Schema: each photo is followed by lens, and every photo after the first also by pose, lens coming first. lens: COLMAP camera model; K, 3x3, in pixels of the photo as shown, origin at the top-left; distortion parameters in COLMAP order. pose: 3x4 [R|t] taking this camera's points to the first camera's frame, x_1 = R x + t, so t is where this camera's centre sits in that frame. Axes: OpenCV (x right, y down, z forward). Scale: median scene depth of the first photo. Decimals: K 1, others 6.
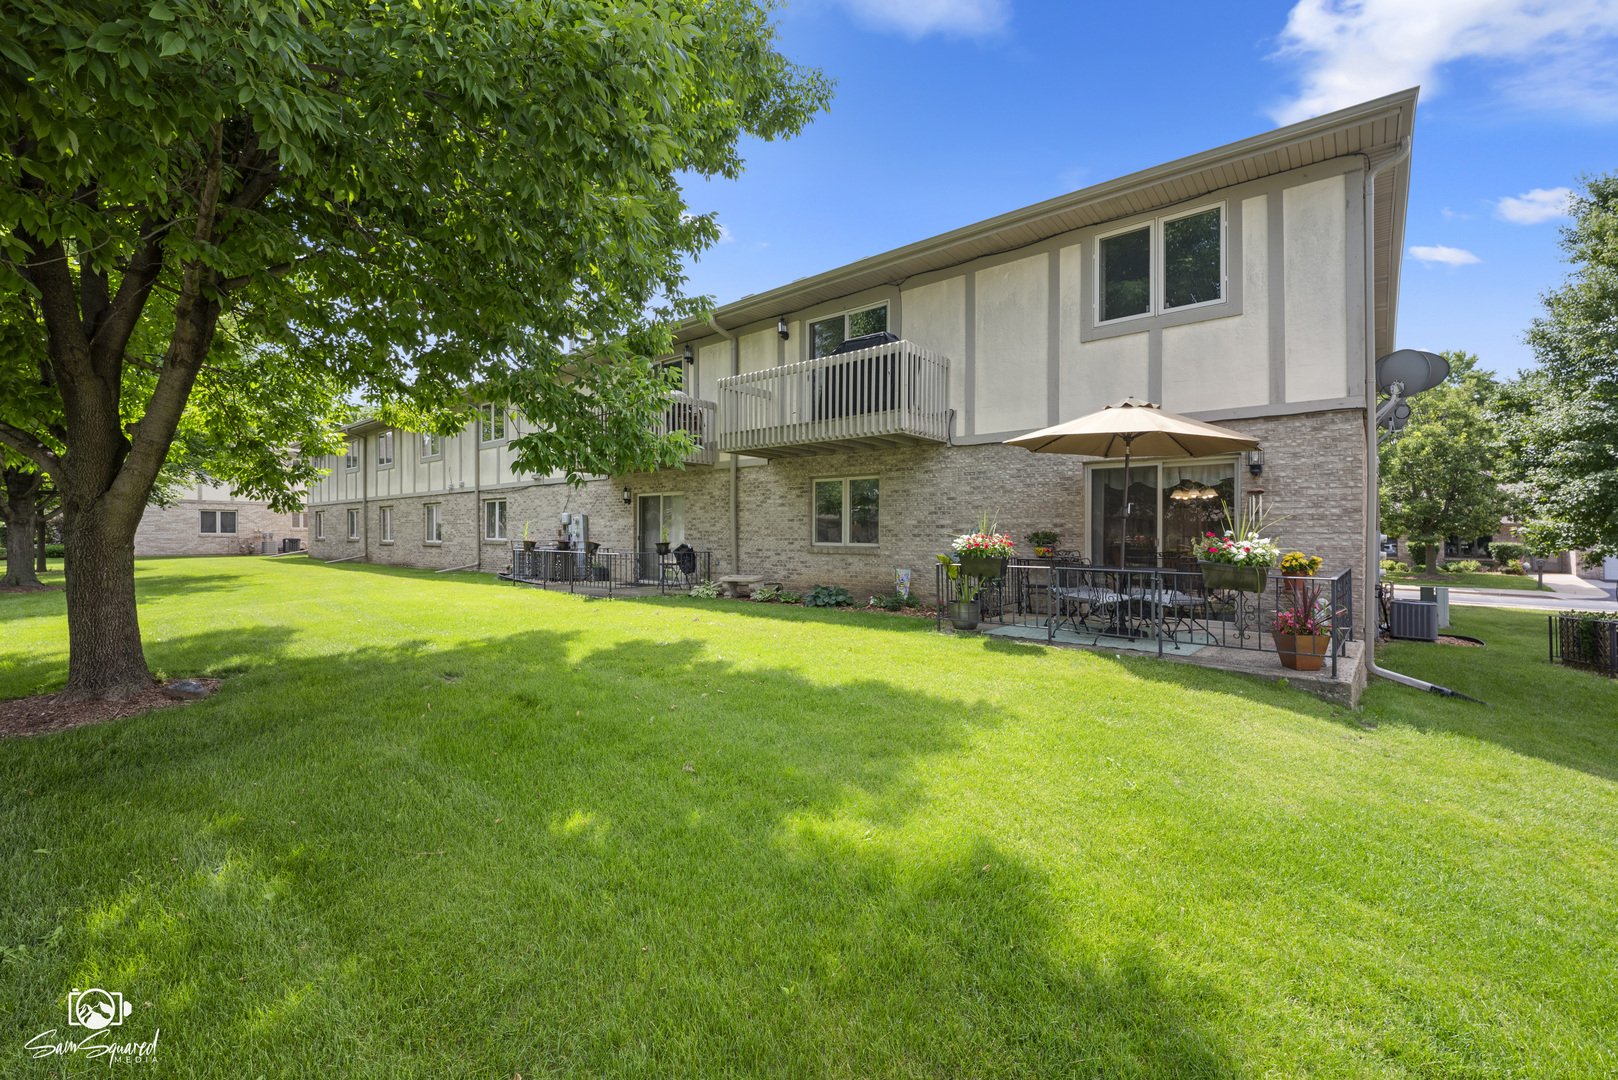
lens RADIAL K [[666.8, 0, 803.6], [0, 666.8, 542.6], [0, 0, 1]] dist [0.001450, -0.003944]
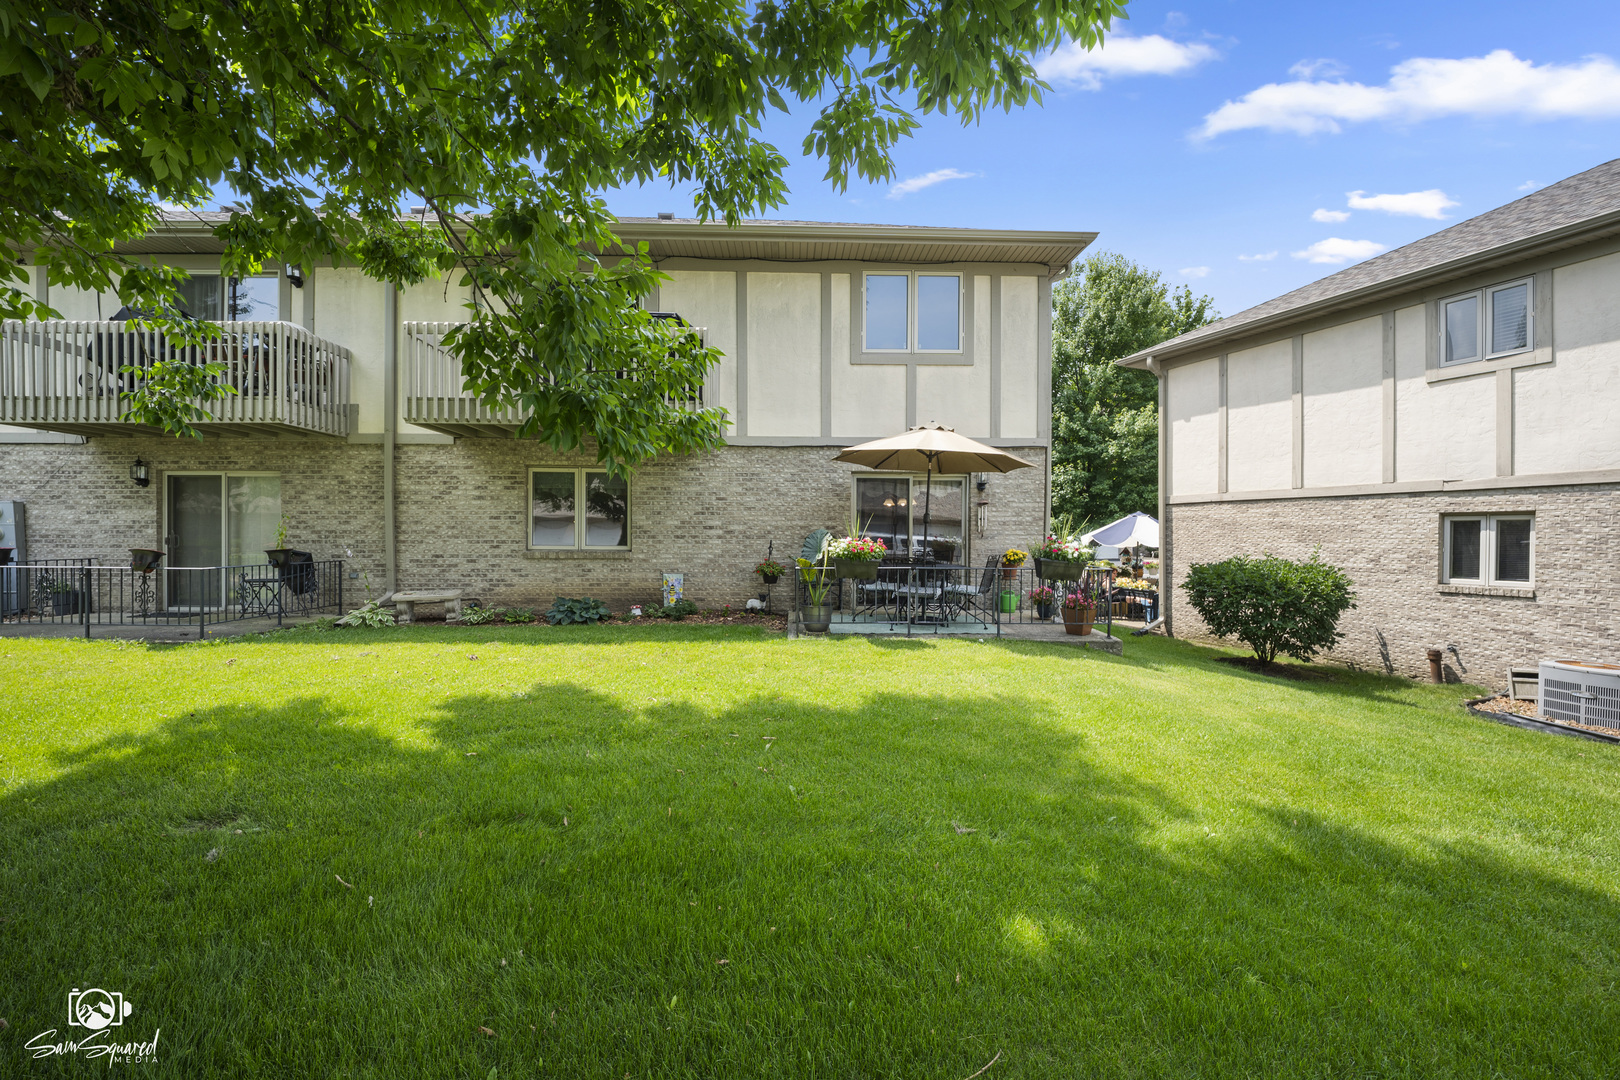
lens RADIAL K [[667.6, 0, 817.2], [0, 667.6, 536.0], [0, 0, 1]] dist [0.001450, -0.003944]
pose [[0.731524, -0.008951, 0.681757, -0.329092], [0.007425, 0.999959, 0.005162, -0.015501], [-0.681775, 0.001285, 0.731561, 0.188732]]
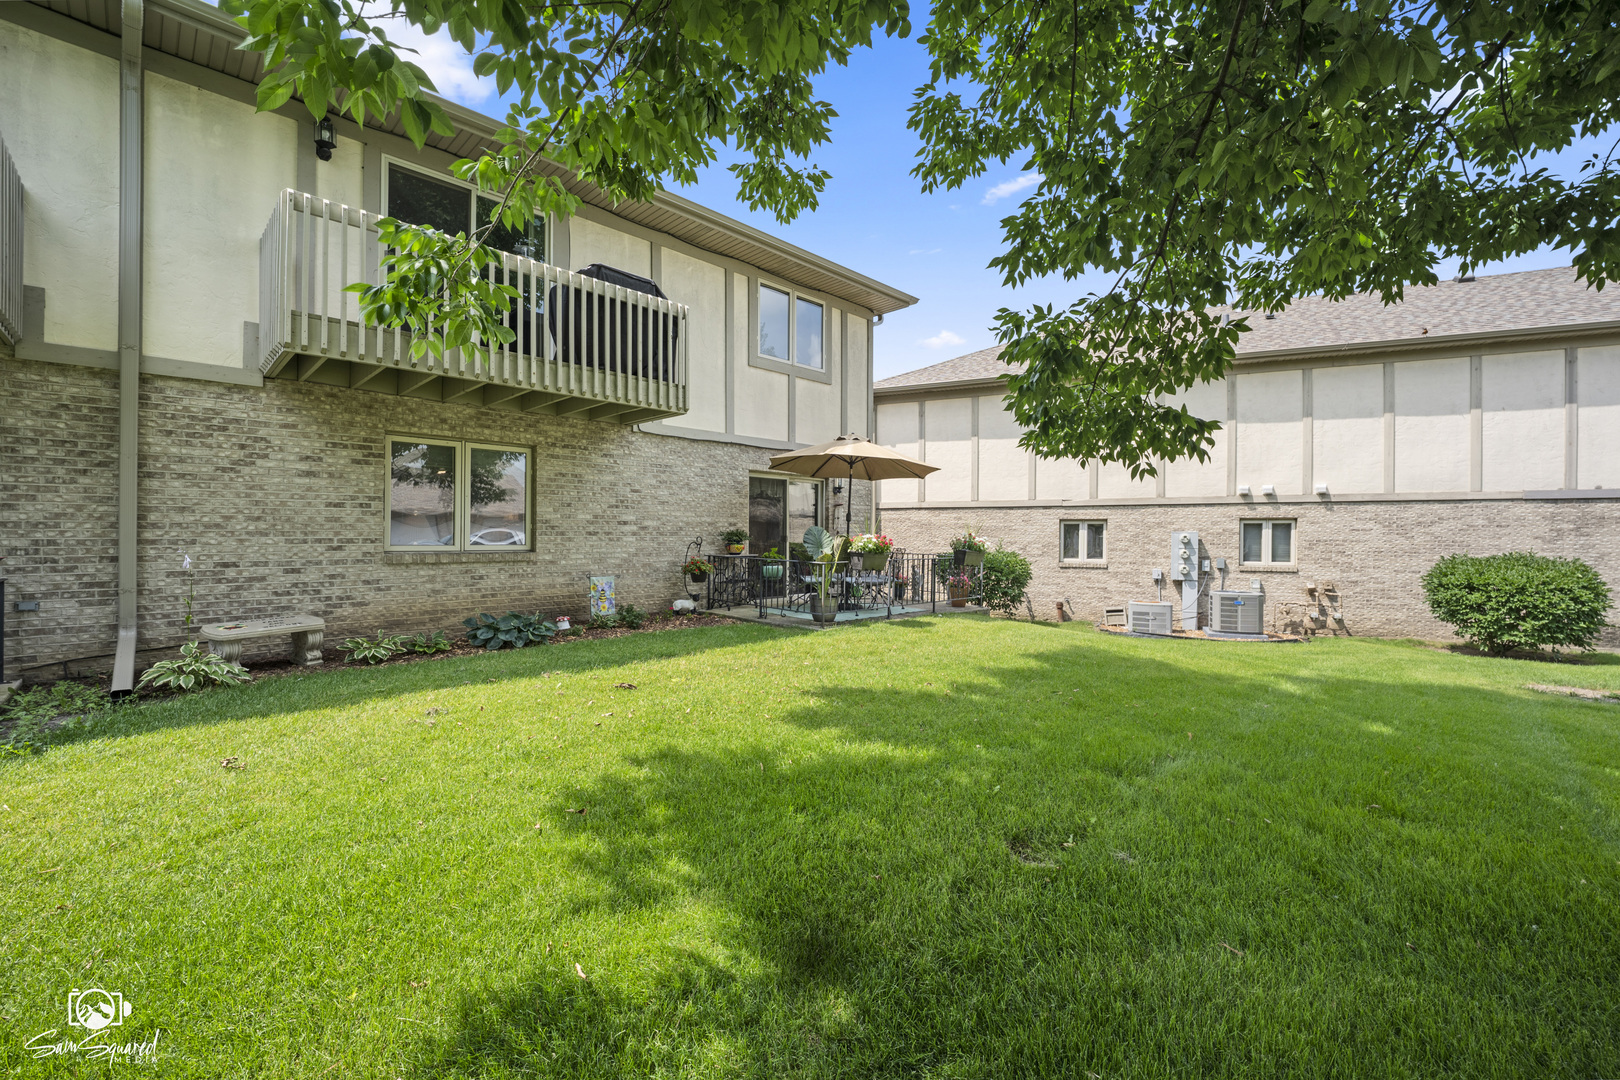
lens RADIAL K [[667.6, 0, 805.9], [0, 667.6, 539.6], [0, 0, 1]] dist [0.001450, -0.003944]
pose [[0.081033, -0.017987, 0.996549, -0.611558], [0.001891, 0.999838, 0.017893, -0.017560], [-0.996710, 0.000435, 0.081054, 0.687451]]
